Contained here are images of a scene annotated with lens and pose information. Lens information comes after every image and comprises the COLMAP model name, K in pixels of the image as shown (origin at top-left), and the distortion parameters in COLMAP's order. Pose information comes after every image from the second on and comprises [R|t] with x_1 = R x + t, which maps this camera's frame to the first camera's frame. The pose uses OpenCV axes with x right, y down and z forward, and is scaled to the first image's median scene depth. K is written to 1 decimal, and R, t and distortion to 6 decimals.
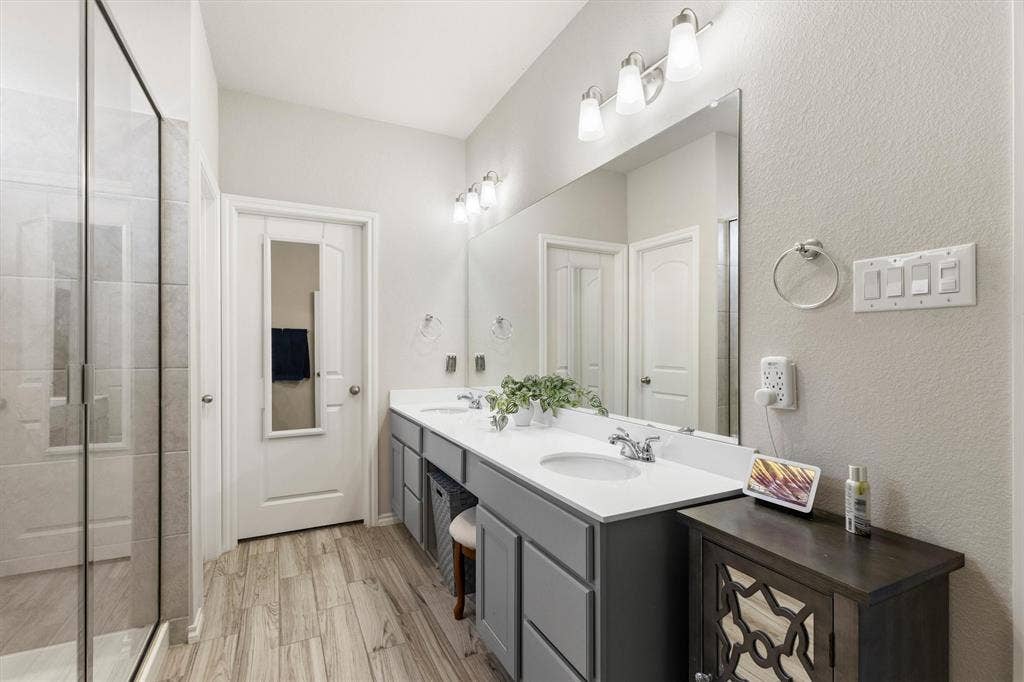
lens RADIAL K [[462.1, 0, 511.9], [0, 462.1, 346.2], [0, 0, 1]] dist [0.000363, -0.000471]
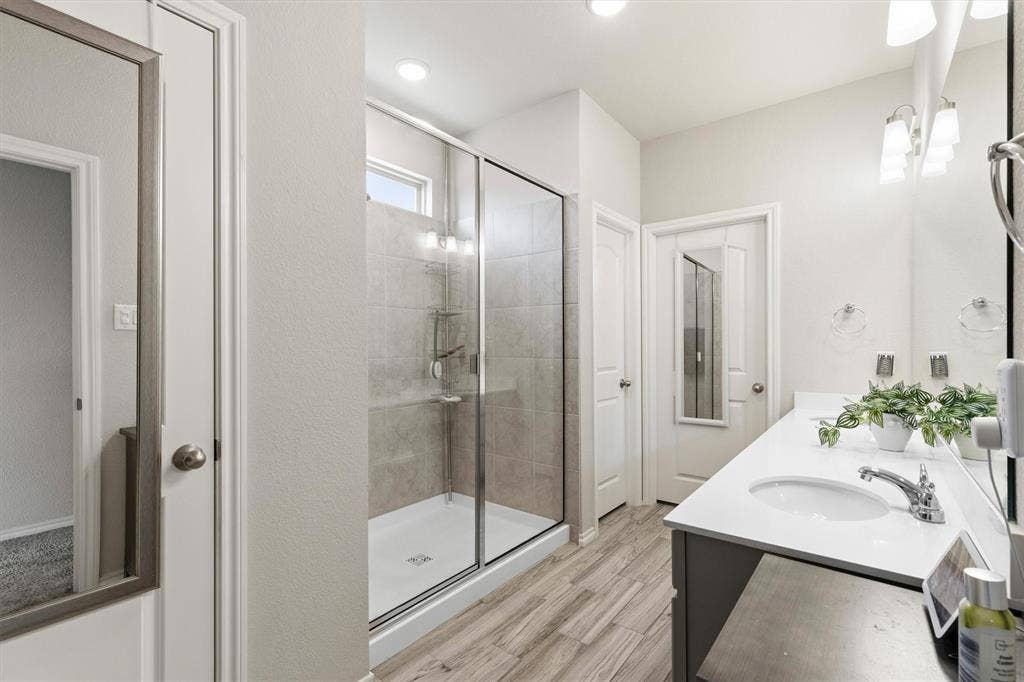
lens RADIAL K [[462.1, 0, 508.1], [0, 462.1, 343.4], [0, 0, 1]] dist [0.000363, -0.000471]
pose [[0.419252, -0.005974, -0.907850, 0.421963], [0.006096, 0.999974, -0.003765, 0.000785], [0.907849, -0.003956, 0.419278, 0.134019]]
